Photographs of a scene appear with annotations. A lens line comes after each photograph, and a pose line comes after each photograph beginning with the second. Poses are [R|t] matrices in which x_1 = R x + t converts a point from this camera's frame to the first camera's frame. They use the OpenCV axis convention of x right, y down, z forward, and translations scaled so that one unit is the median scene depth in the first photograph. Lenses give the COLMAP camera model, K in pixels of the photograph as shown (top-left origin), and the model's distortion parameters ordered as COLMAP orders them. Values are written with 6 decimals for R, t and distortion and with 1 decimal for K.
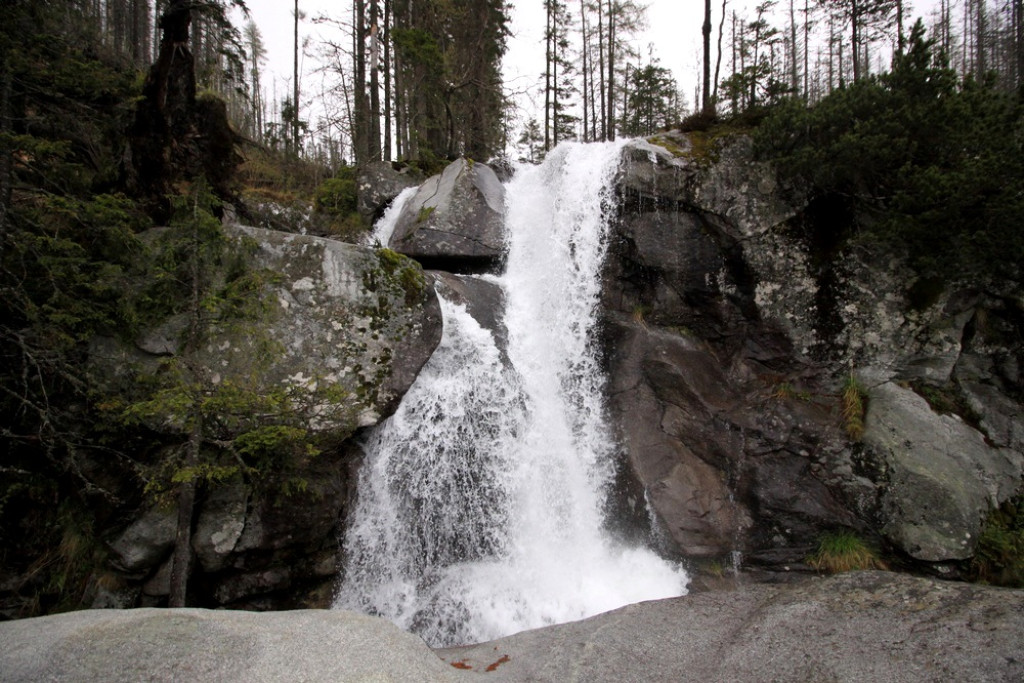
lens RADIAL K [[461.3, 0, 512.0], [0, 461.3, 341.5], [0, 0, 1]] dist [0.000805, -0.013281]
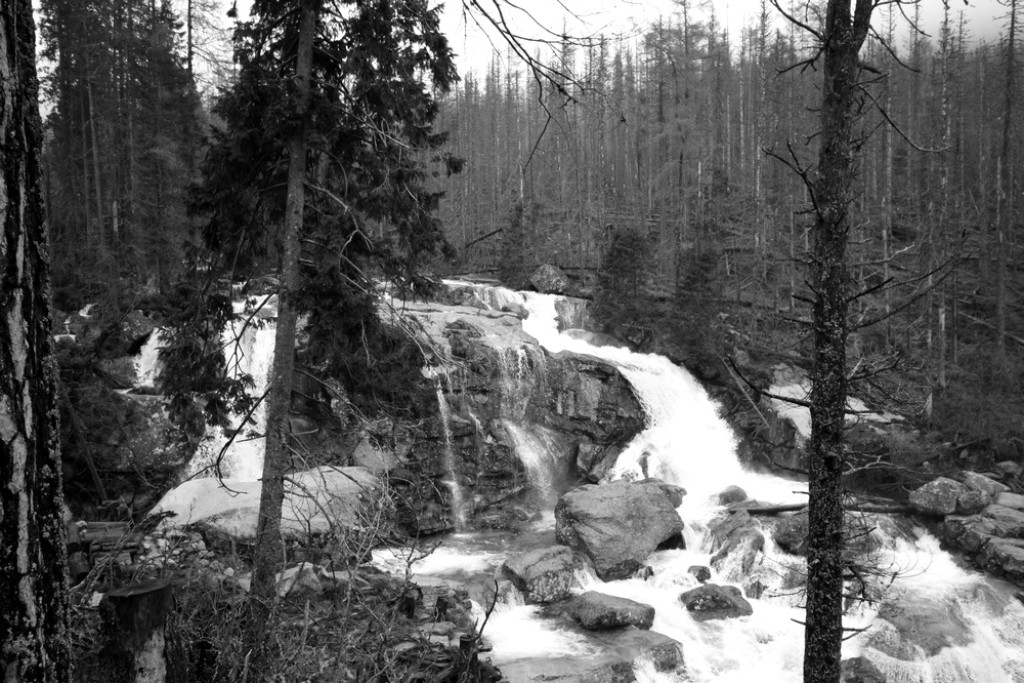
lens RADIAL K [[801.2, 0, 510.0], [0, 801.2, 329.5], [0, 0, 1]] dist [0.013509, -0.004107]
pose [[0.912535, -0.014080, 0.408757, -0.443554], [0.015397, 0.999881, 0.000067, -0.569118], [-0.408710, 0.006233, 0.912643, -4.008413]]
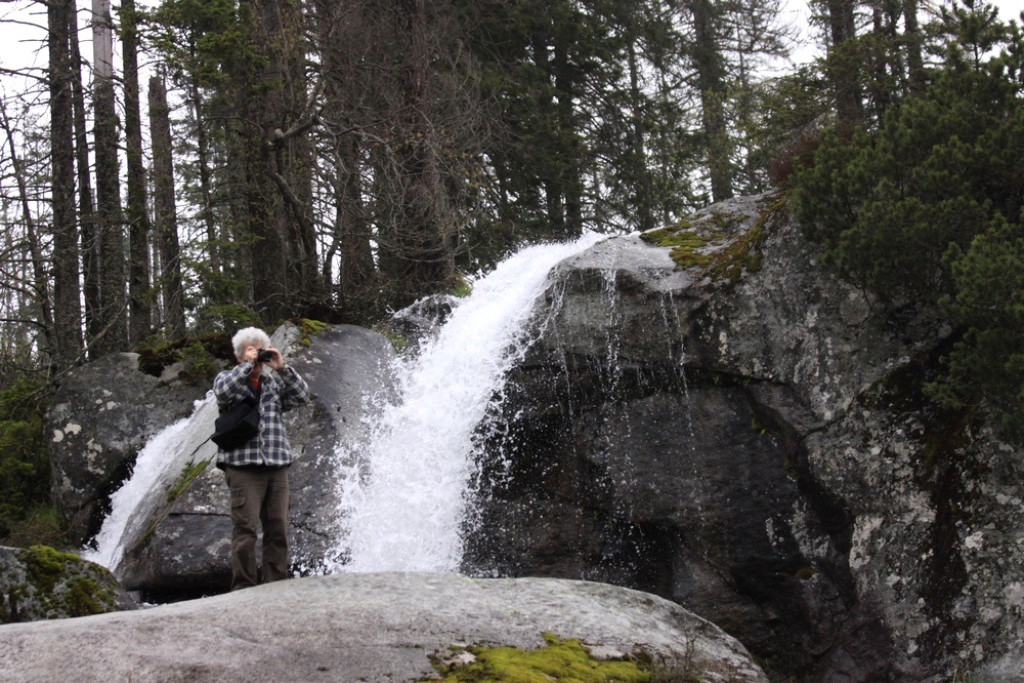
lens RADIAL K [[3343.6, 0, 512.0], [0, 3343.6, 341.5], [0, 0, 1]] dist [-0.292329, -1.221840]
pose [[0.960429, -0.144088, -0.238359, 1.133984], [0.061183, 0.944029, -0.324138, 0.805212], [0.271722, 0.296728, 0.915489, -2.275781]]
